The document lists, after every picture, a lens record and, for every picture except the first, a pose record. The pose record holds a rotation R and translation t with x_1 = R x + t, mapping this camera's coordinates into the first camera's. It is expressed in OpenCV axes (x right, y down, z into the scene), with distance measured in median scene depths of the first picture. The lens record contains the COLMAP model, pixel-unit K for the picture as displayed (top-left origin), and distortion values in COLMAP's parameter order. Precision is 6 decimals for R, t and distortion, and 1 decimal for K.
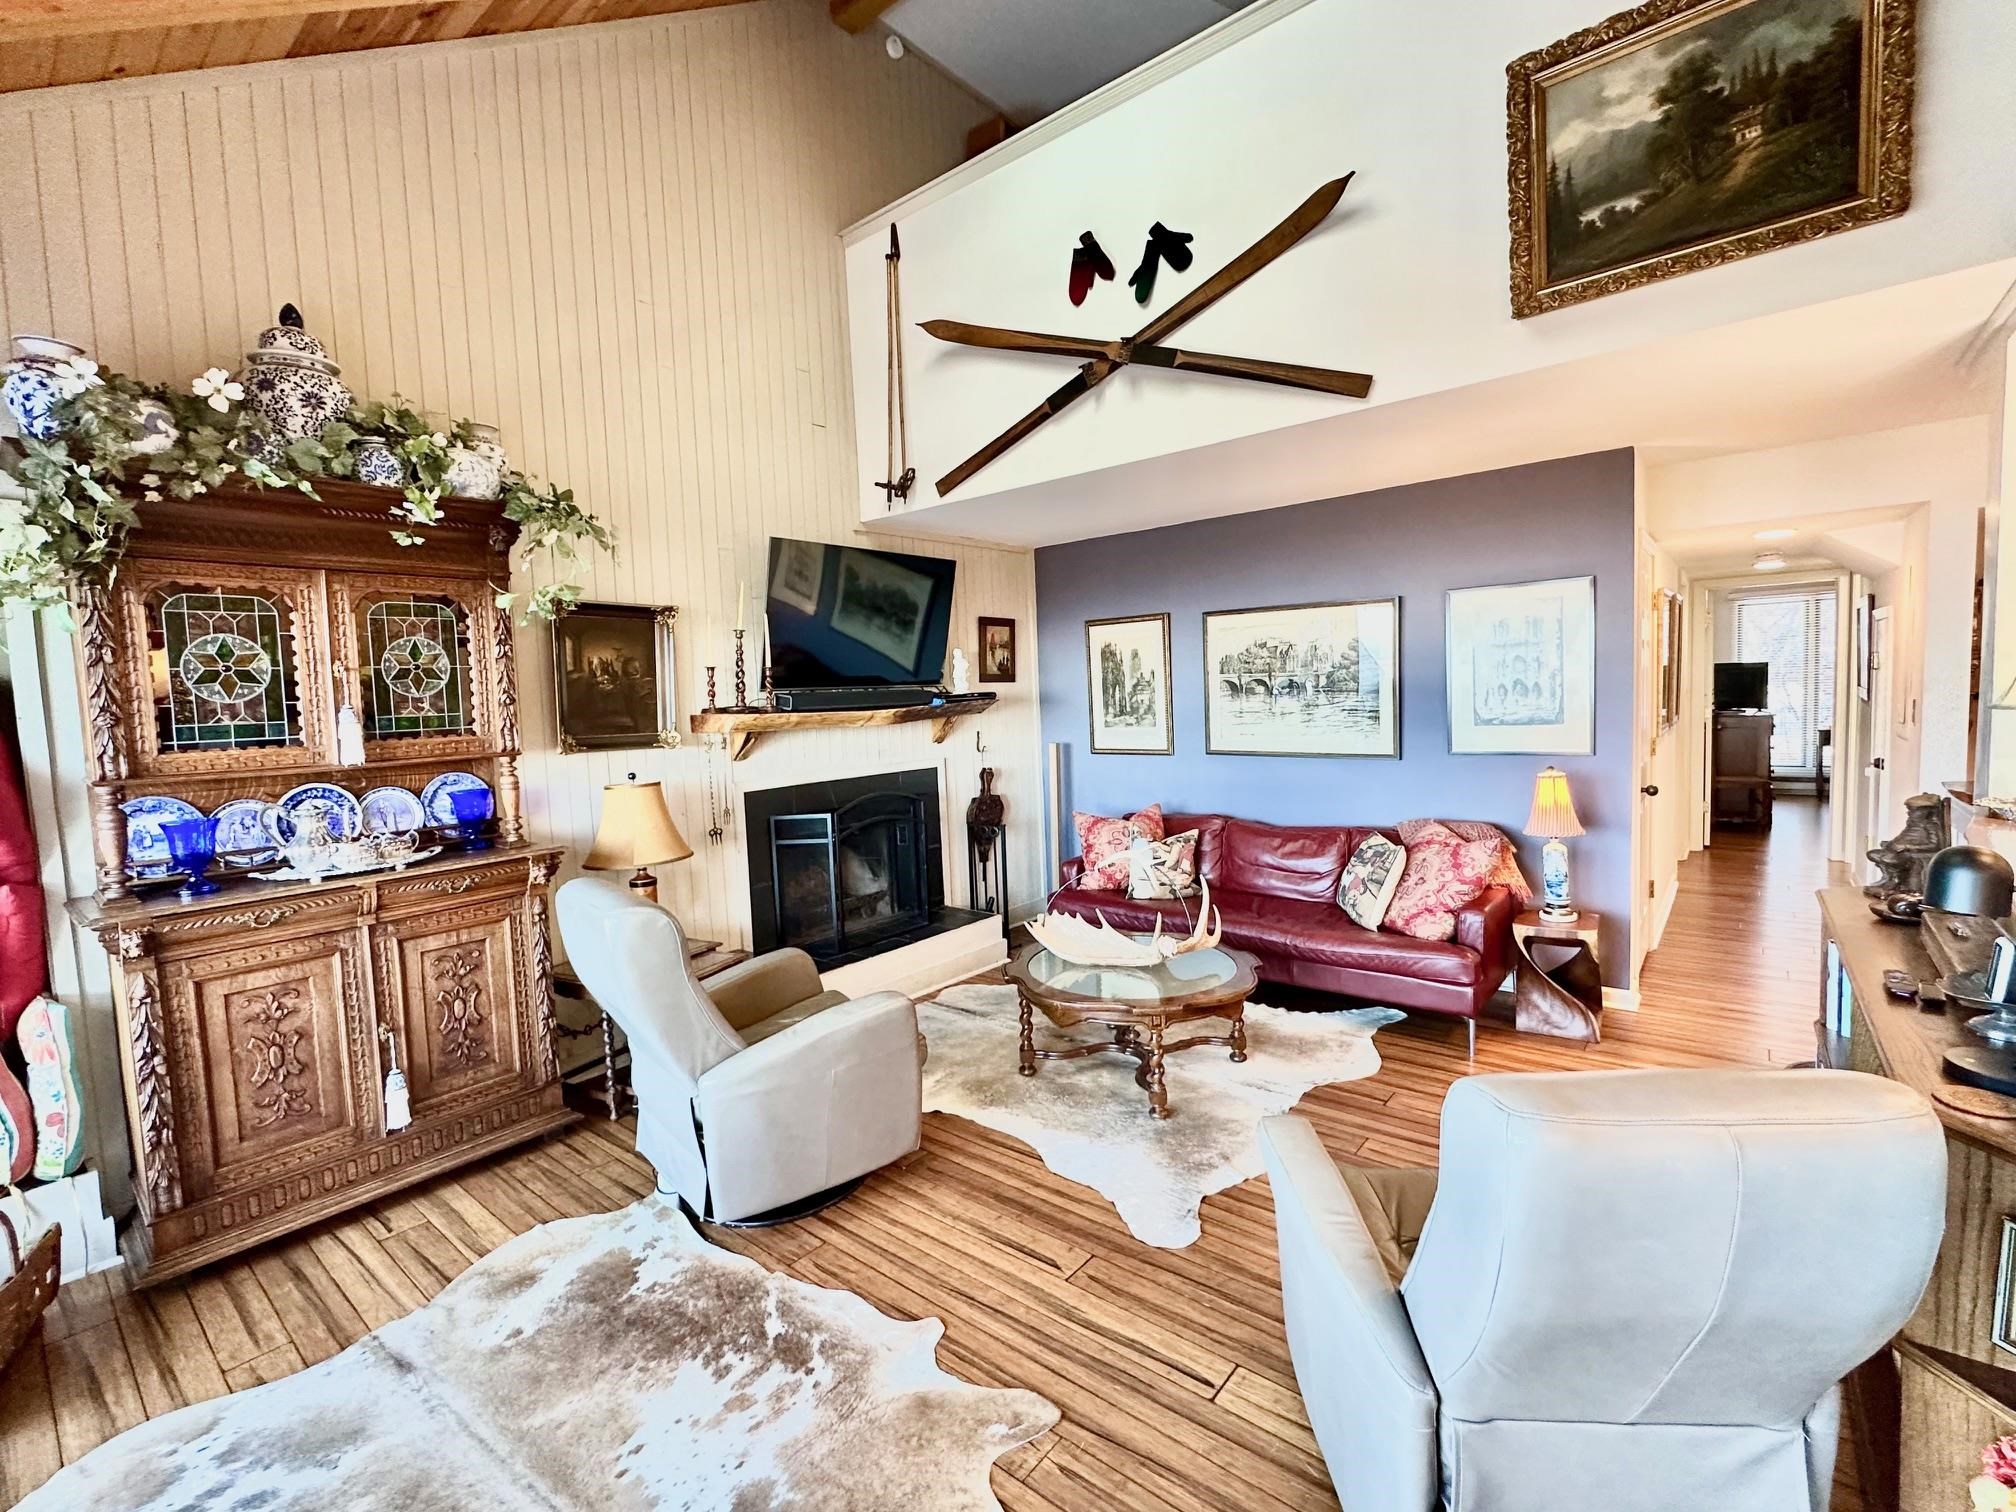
lens RADIAL K [[898.5, 0, 1004.6], [0, 898.5, 756.8], [0, 0, 1]] dist [-0.001922, 0.000112]
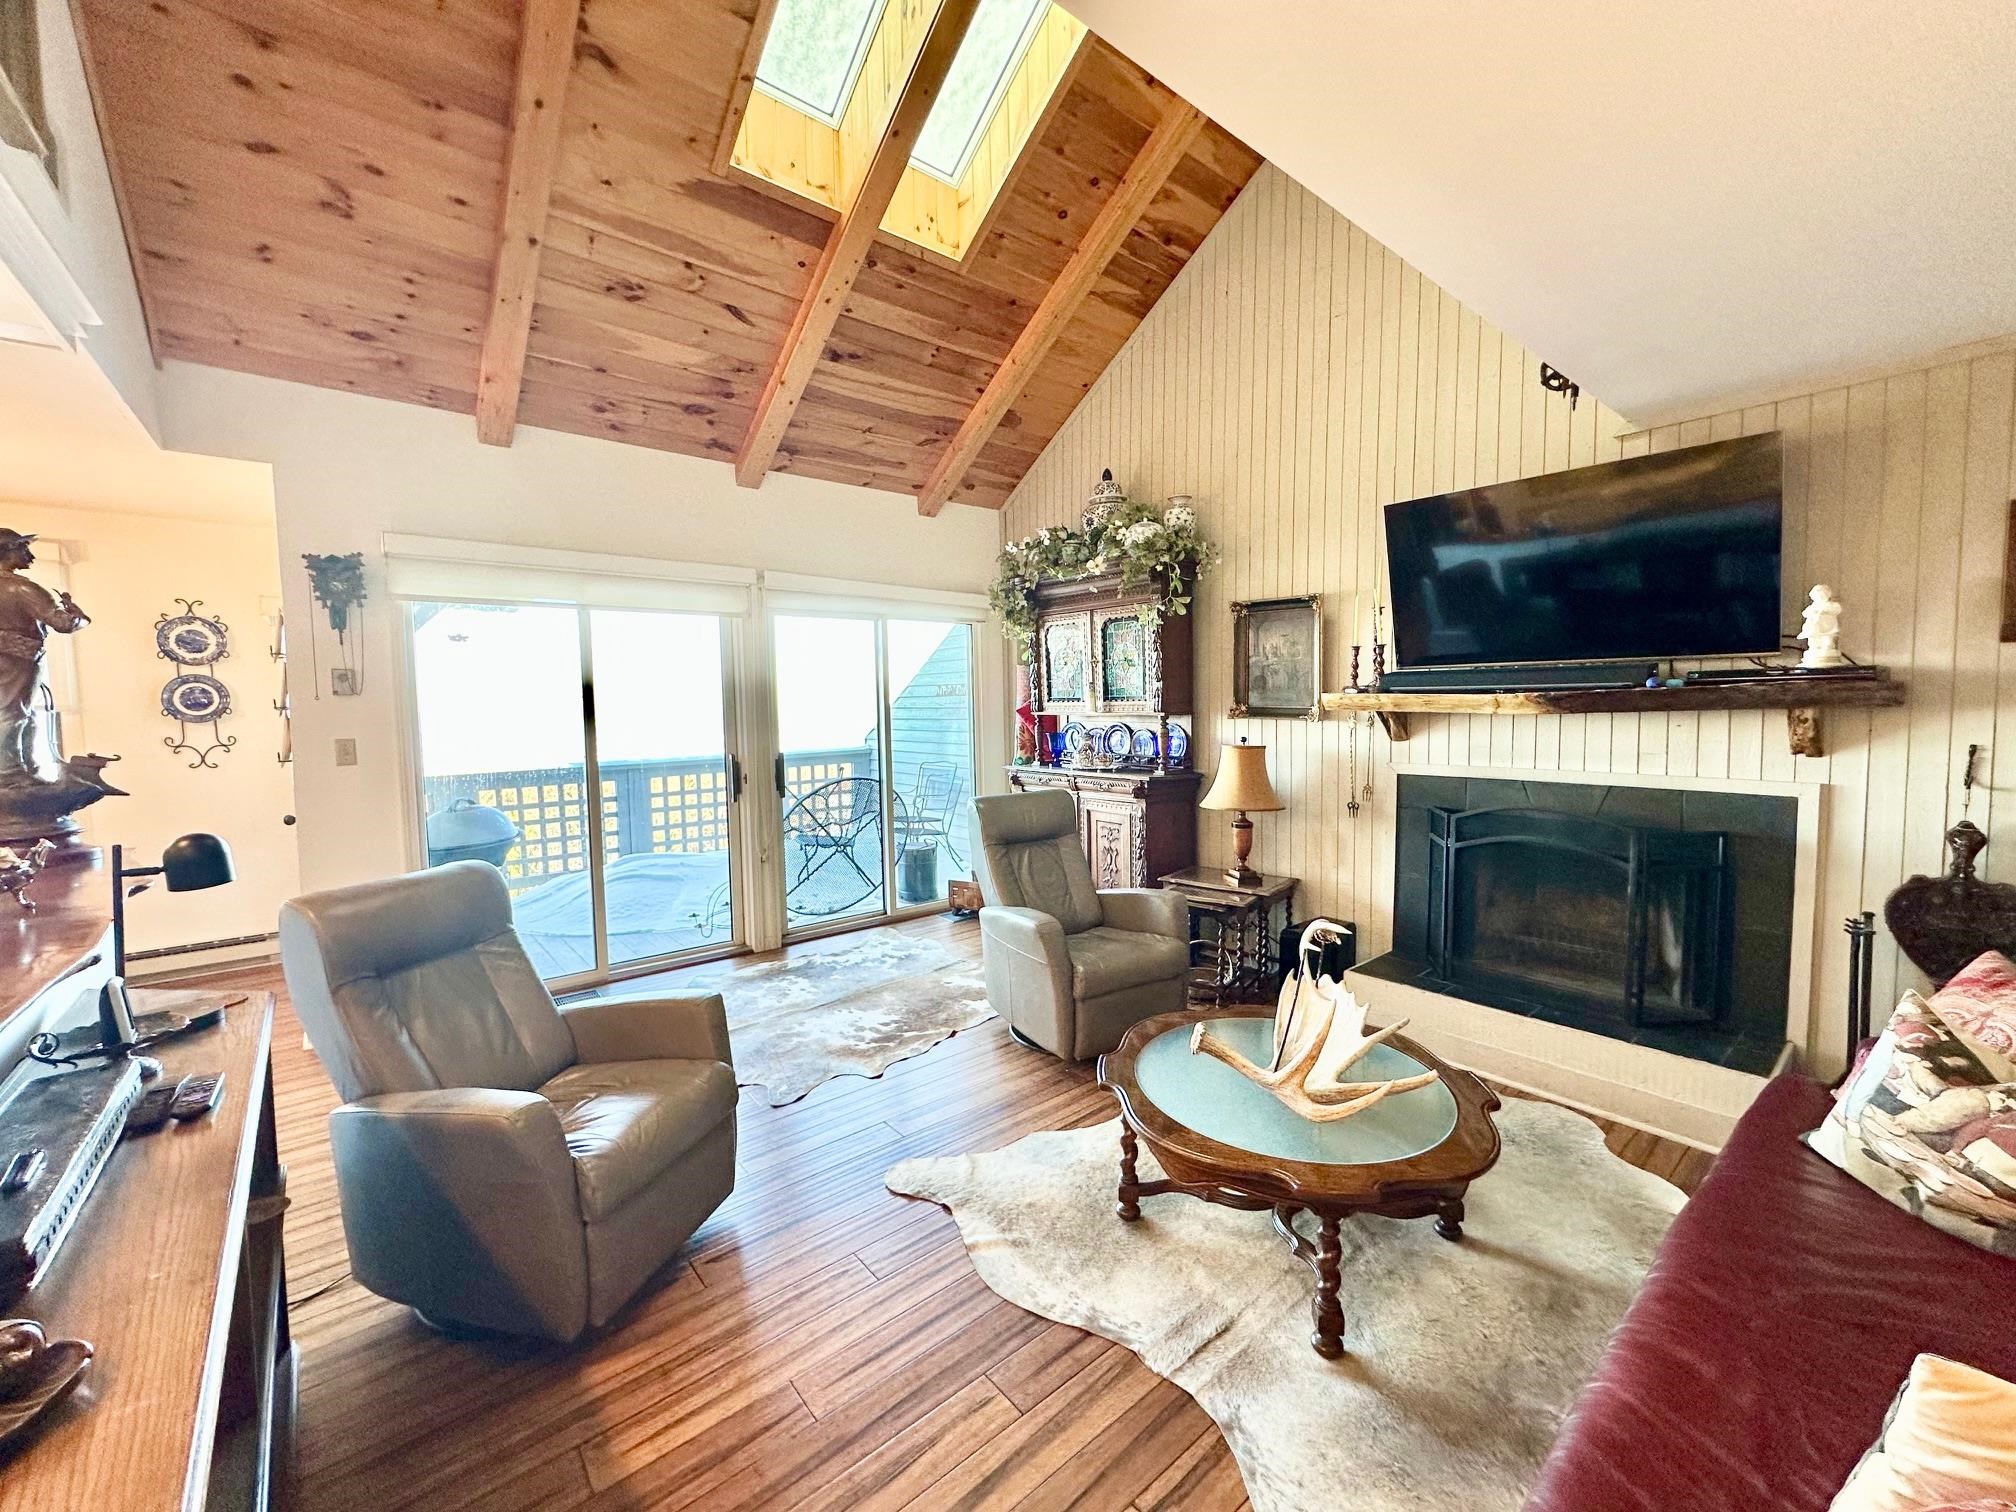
lens RADIAL K [[807.2, 0, 1008.3], [0, 807.2, 753.5], [0, 0, 1]] dist [-0.002607, 0.000458]
pose [[-0.186169, 0.112154, -0.976095, 0.750081], [-0.044742, 0.991465, 0.122454, -0.082600], [0.981498, 0.066470, -0.179562, 0.879904]]
